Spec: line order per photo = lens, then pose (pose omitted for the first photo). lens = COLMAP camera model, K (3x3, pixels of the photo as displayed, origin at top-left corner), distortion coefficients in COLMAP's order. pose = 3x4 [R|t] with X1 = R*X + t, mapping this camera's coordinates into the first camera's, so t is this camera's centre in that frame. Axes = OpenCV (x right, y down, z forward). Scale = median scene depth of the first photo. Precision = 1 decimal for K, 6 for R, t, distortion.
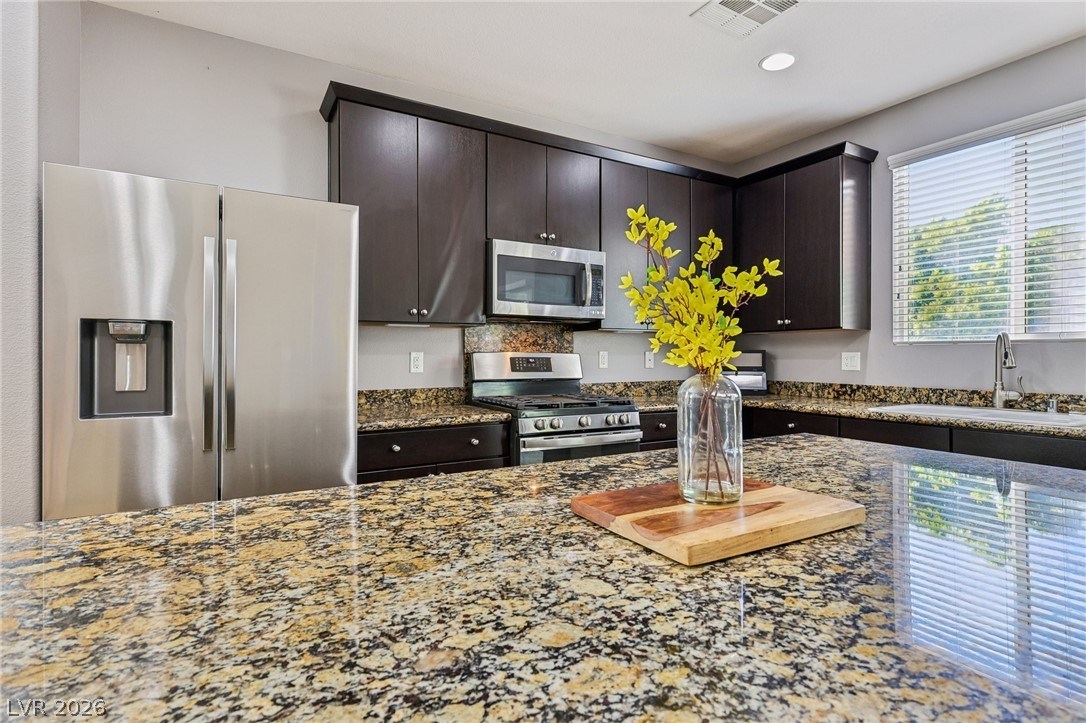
lens RADIAL K [[552.8, 0, 543.8], [0, 552.8, 353.6], [0, 0, 1]] dist [0.003619, -0.000021]
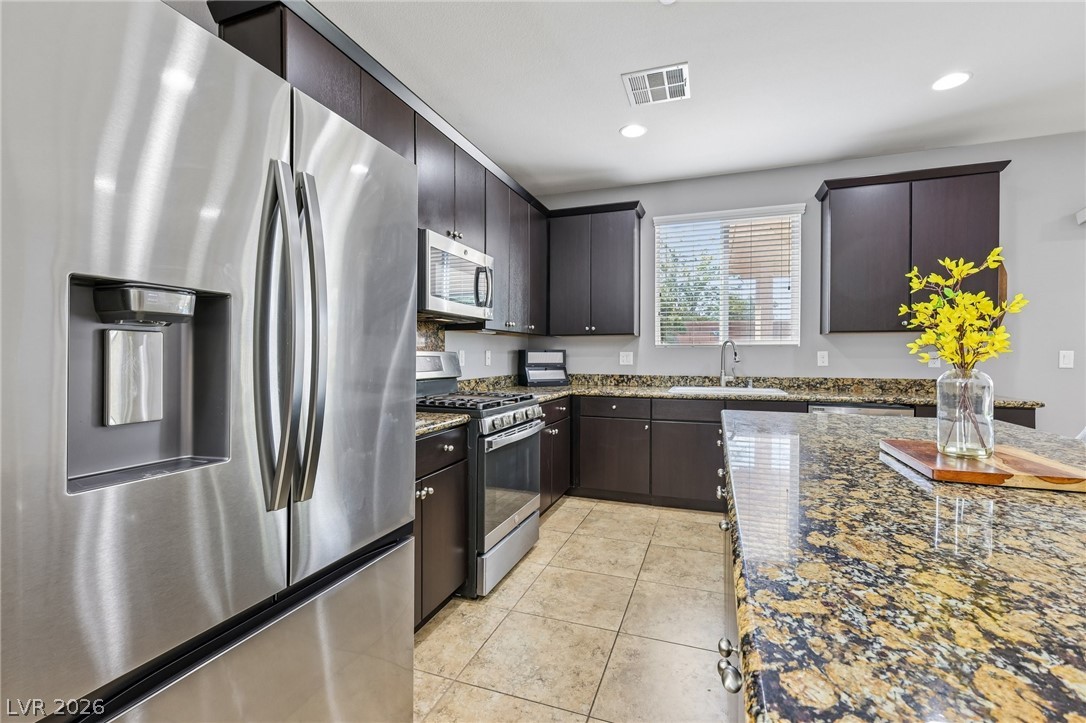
lens RADIAL K [[478.0, 0, 544.0], [0, 478.0, 357.6], [0, 0, 1]] dist [0.003524, 0.000587]
pose [[0.762735, -0.004299, 0.646697, -0.930553], [-0.003626, 0.999934, 0.010924, -0.001274], [-0.646701, -0.010677, 0.762669, 0.520922]]
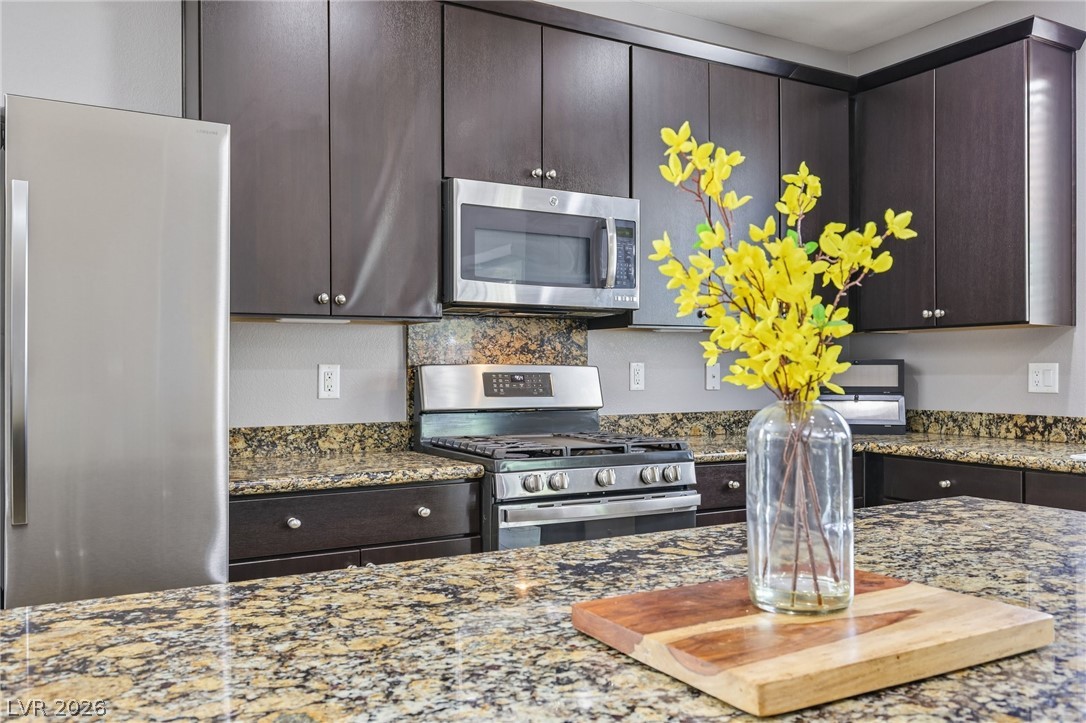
lens RADIAL K [[908.7, 0, 542.8], [0, 908.7, 366.5], [0, 0, 1]] dist [0.000794, -0.000482]
pose [[0.999996, -0.002600, -0.001099, 0.013582], [0.002601, 0.999997, 0.000481, -0.000919], [0.001098, -0.000484, 0.999999, 0.000949]]
